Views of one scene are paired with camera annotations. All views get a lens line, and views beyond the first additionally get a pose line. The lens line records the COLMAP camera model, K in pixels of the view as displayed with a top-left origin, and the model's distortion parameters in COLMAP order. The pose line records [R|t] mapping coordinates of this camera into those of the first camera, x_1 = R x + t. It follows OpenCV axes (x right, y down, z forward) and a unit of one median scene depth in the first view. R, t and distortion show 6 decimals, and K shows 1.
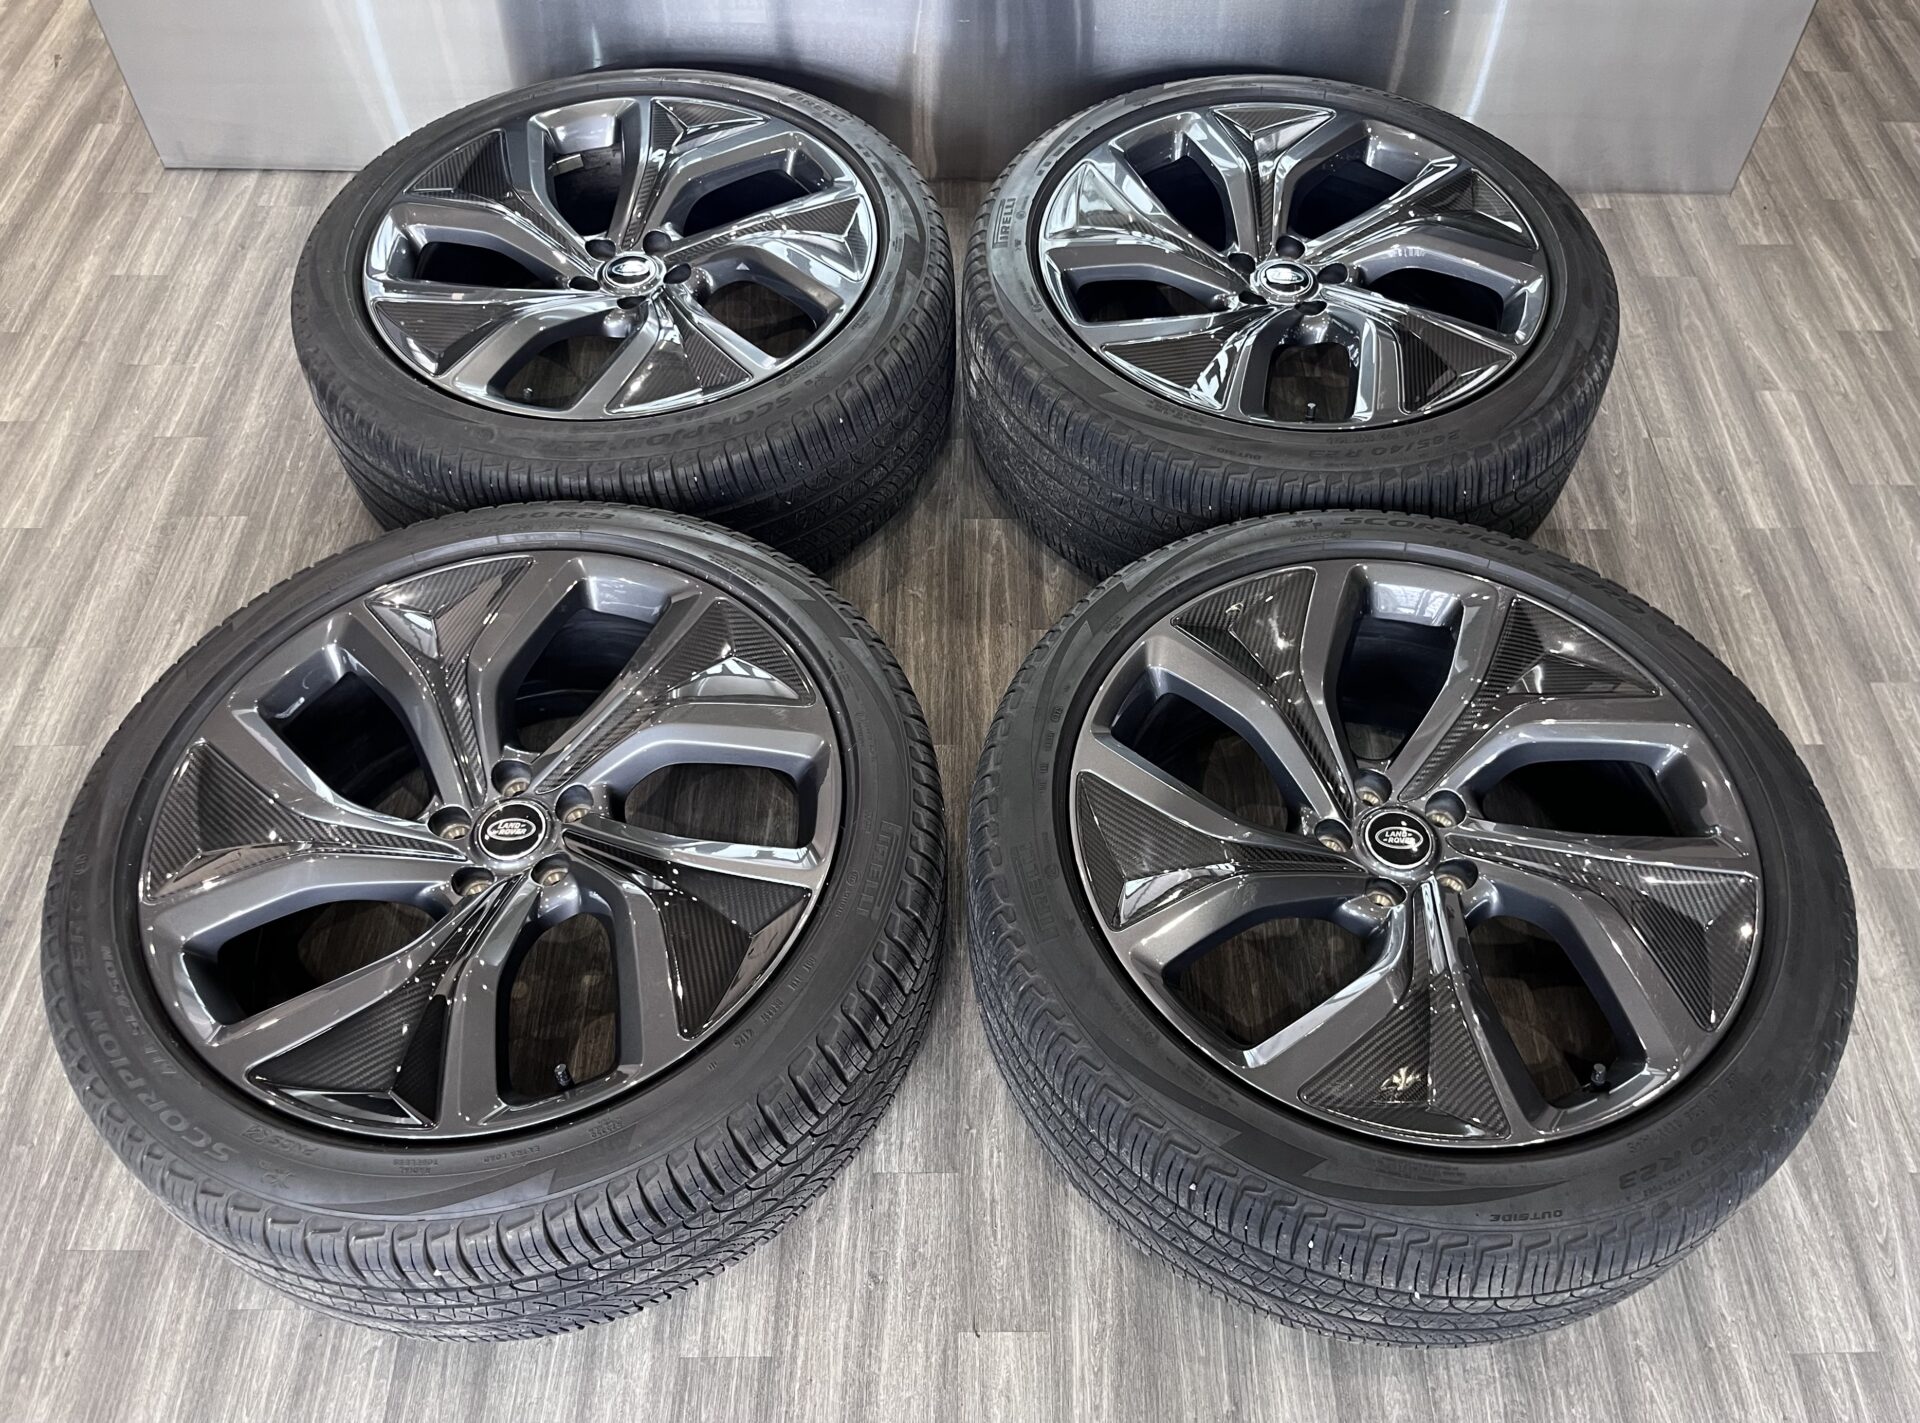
lens RADIAL K [[1386.6, 0, 960.0], [0, 1386.6, 711.5], [0, 0, 1]] dist [0.041888, -0.050891]
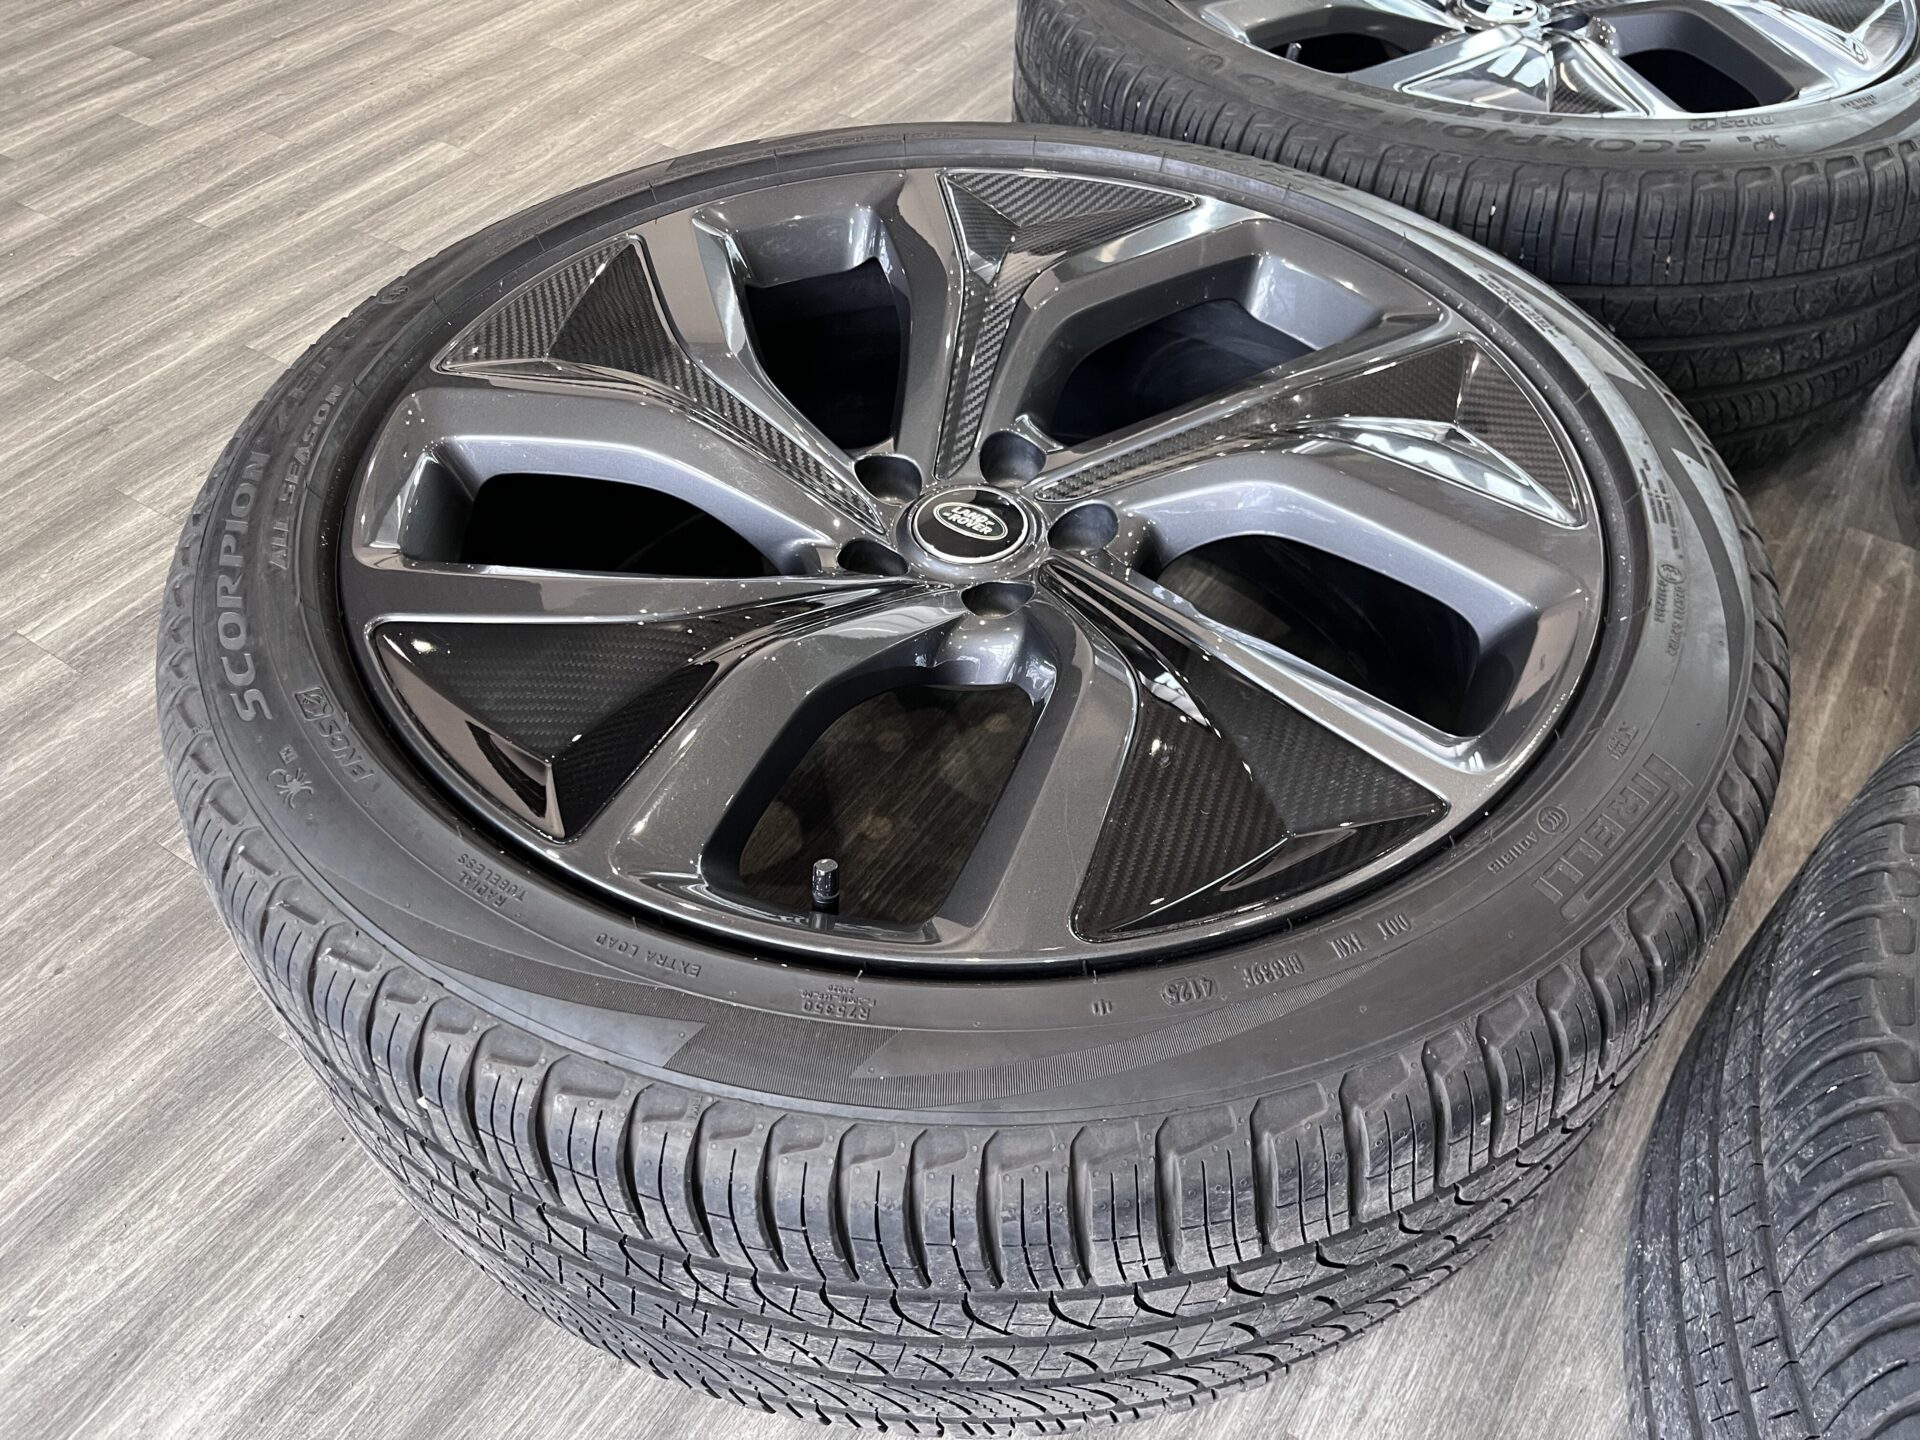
lens RADIAL K [[1475.7, 0, 960.0], [0, 1475.7, 720.0], [0, 0, 1]] dist [0.004451, 0.008140]
pose [[0.833317, 0.402127, -0.379312, -0.070275], [-0.434658, 0.900596, -0.000142, 0.178304], [0.341549, 0.164989, 0.925269, 0.501581]]
